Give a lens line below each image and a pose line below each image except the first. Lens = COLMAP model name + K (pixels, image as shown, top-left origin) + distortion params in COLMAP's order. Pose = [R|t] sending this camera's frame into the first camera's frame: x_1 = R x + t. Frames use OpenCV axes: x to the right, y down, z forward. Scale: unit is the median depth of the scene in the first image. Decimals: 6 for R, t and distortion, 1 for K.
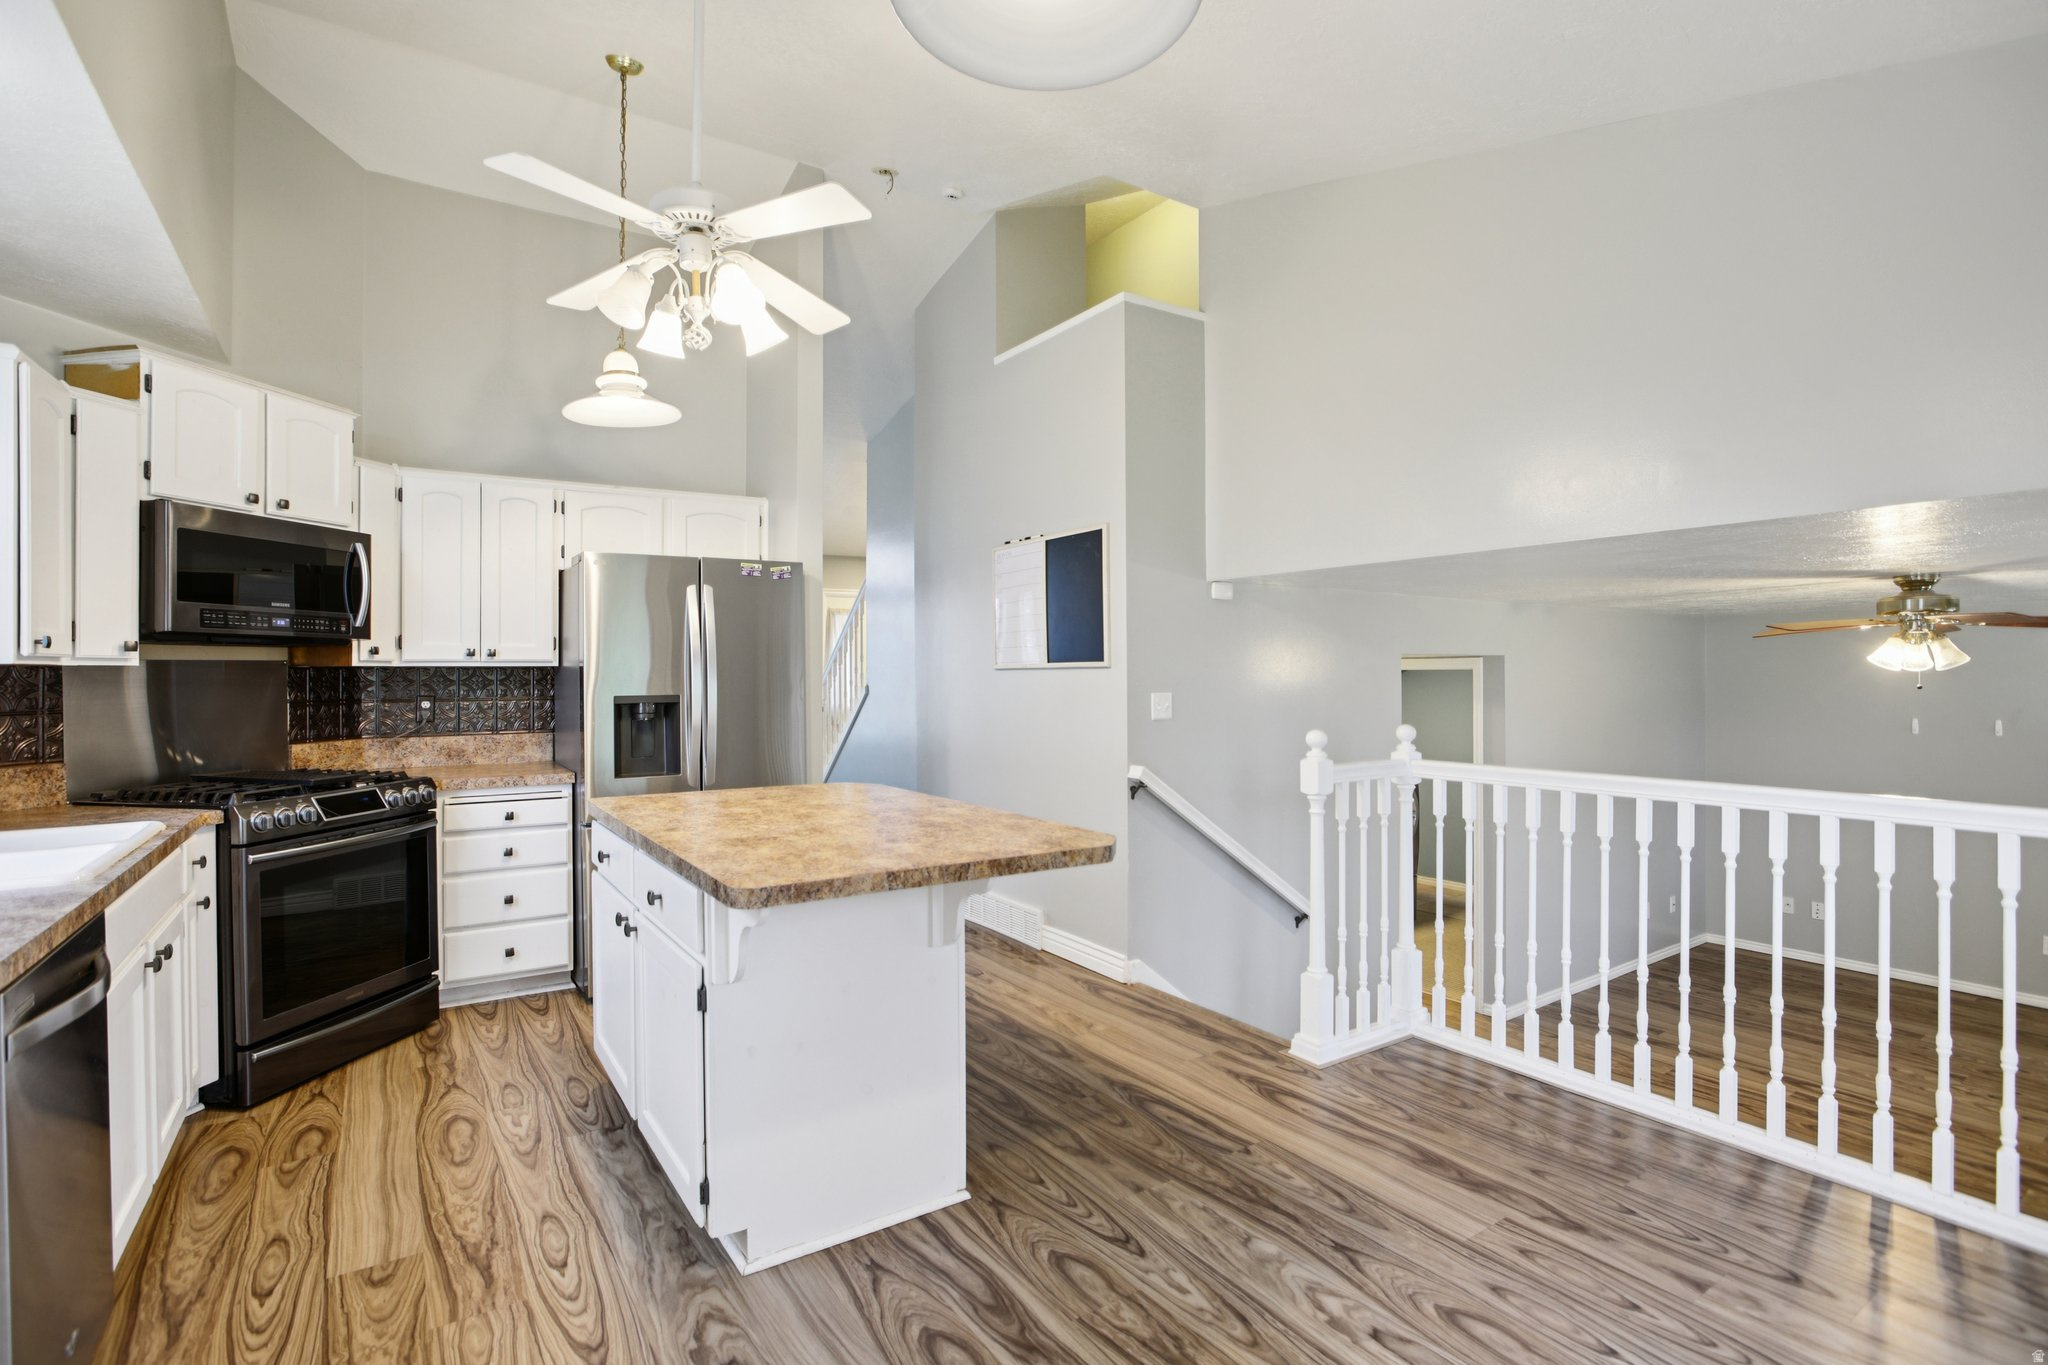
lens RADIAL K [[972.8, 0, 1025.6], [0, 972.8, 651.6], [0, 0, 1]] dist [-0.024312, 0.000371]
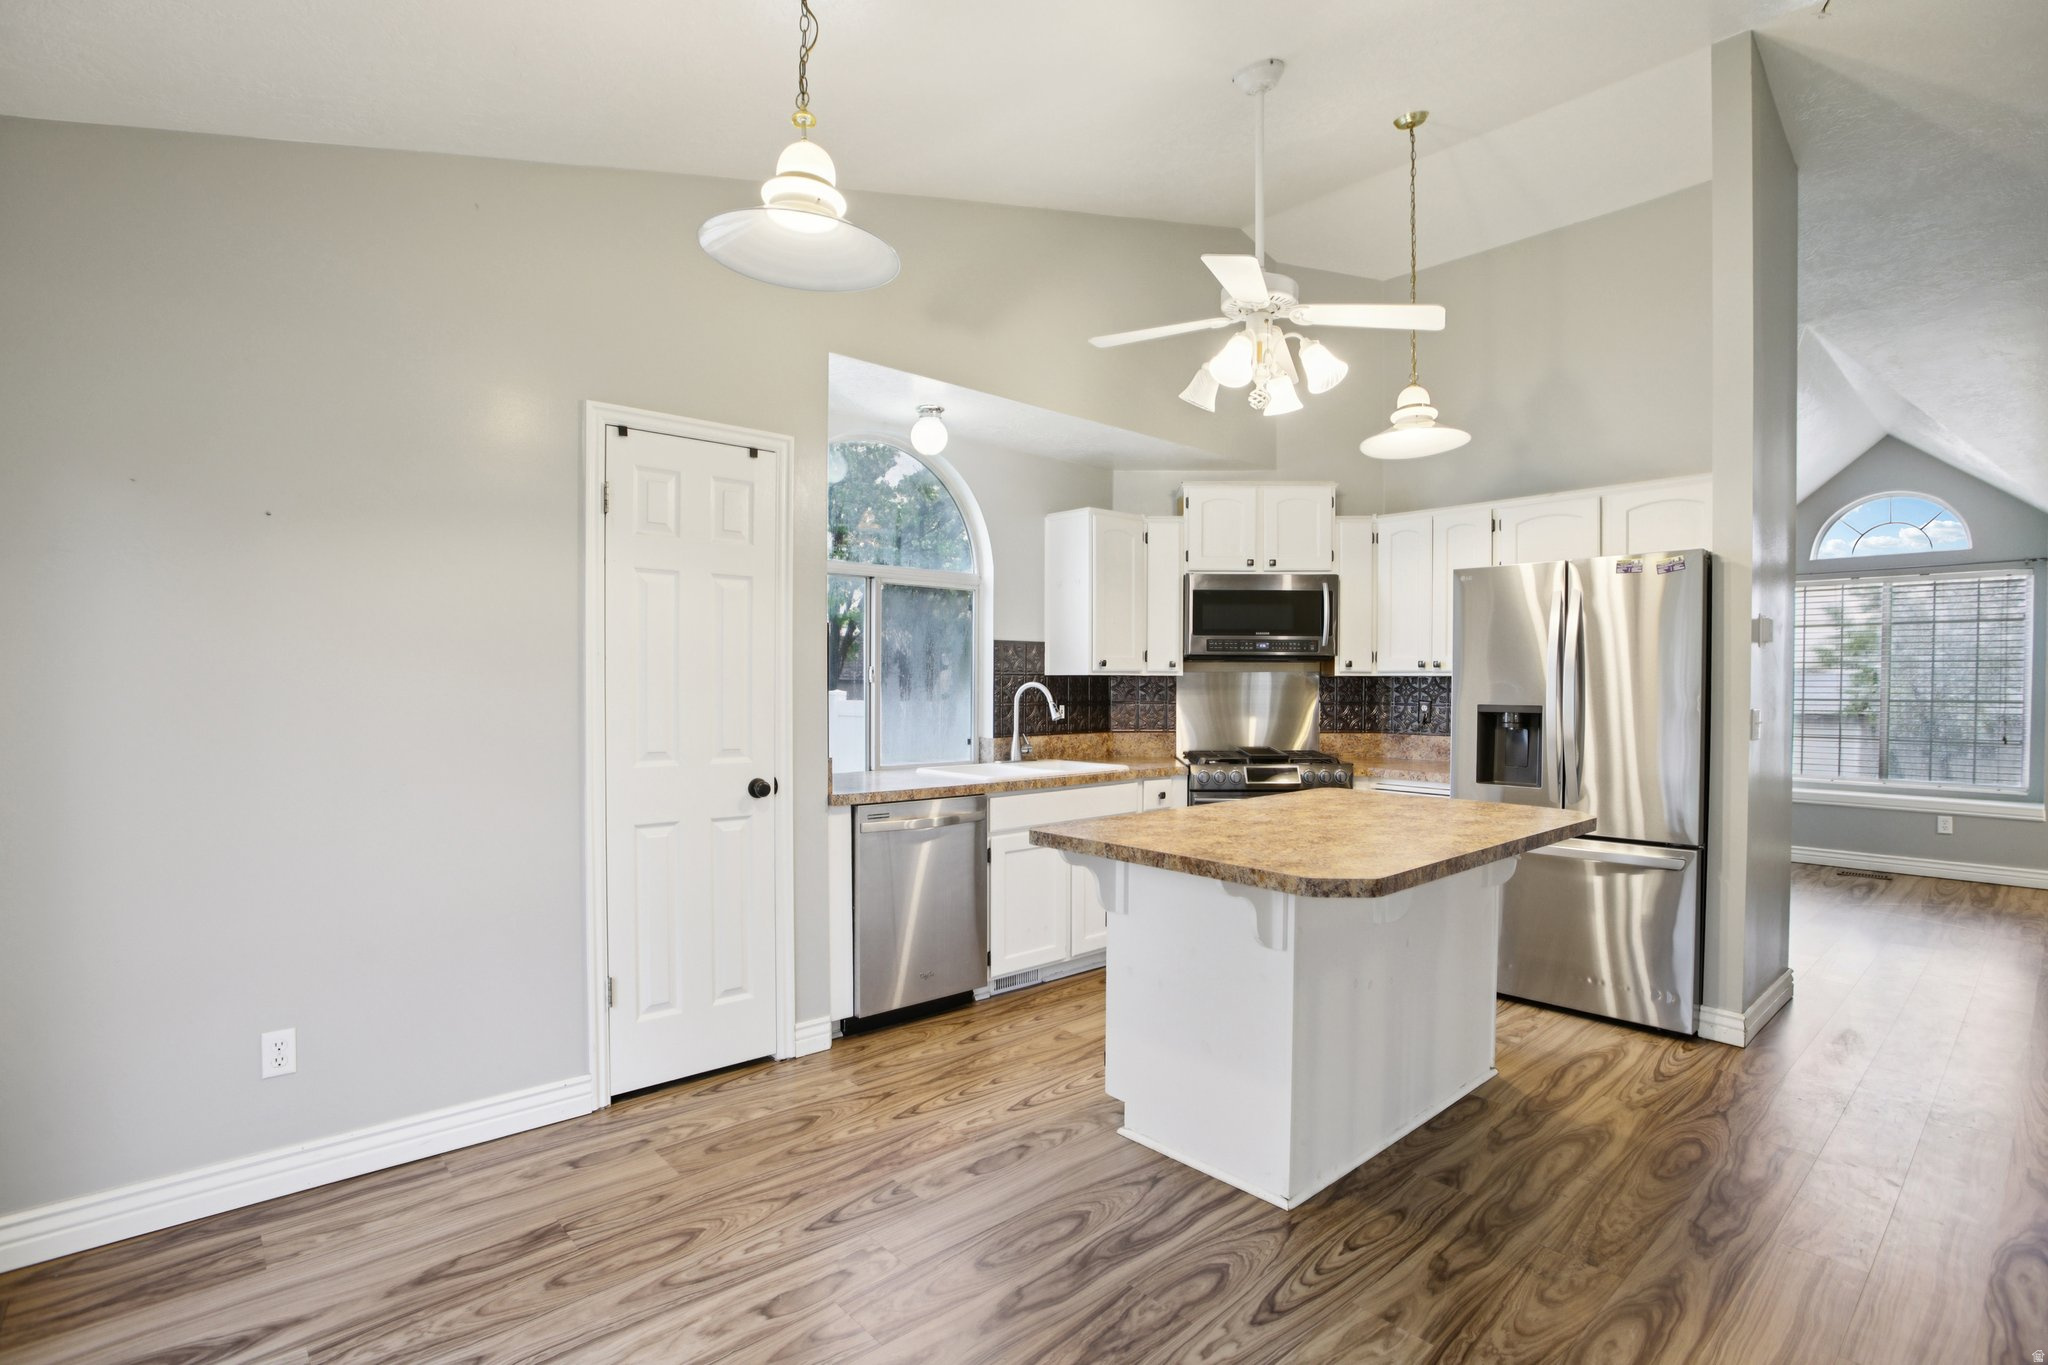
lens RADIAL K [[992.2, 0, 1042.6], [0, 992.2, 684.9], [0, 0, 1]] dist [-0.021040, 0.001157]
pose [[0.157158, 0.009172, -0.987531, 0.716938], [0.014823, 0.999822, 0.011645, 0.006997], [0.987462, -0.016468, 0.156994, 0.477575]]
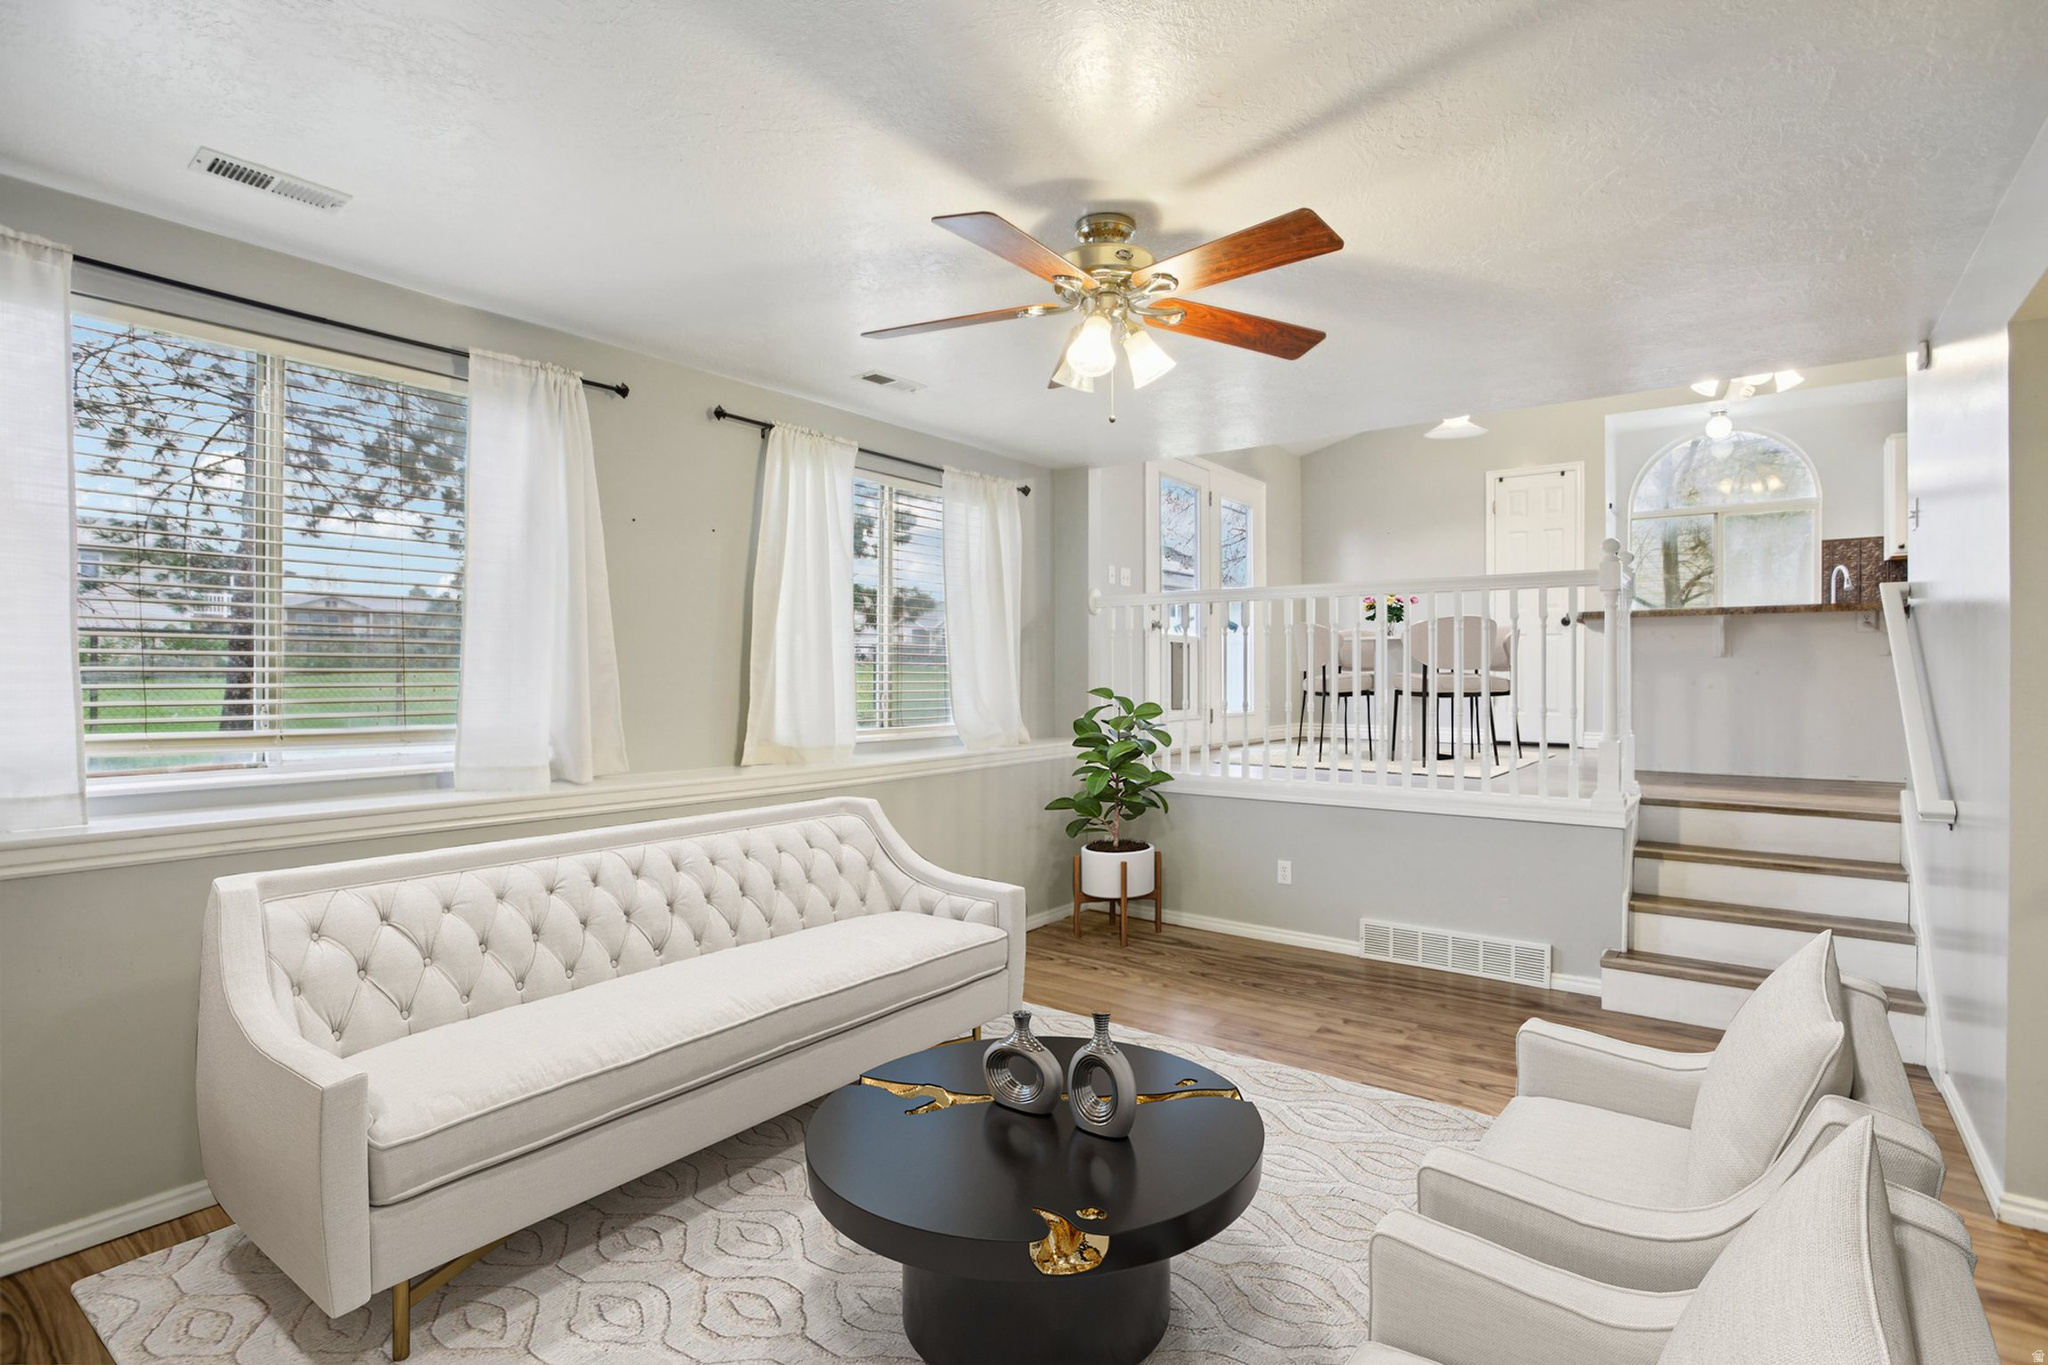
lens RADIAL K [[992.2, 0, 1042.6], [0, 992.2, 684.9], [0, 0, 1]] dist [-0.021040, 0.001157]
pose [[-0.941554, 0.006385, -0.336801, 1.646154], [0.008990, 0.999941, -0.006174, 0.291109], [0.336742, -0.008840, -0.941555, 2.203843]]
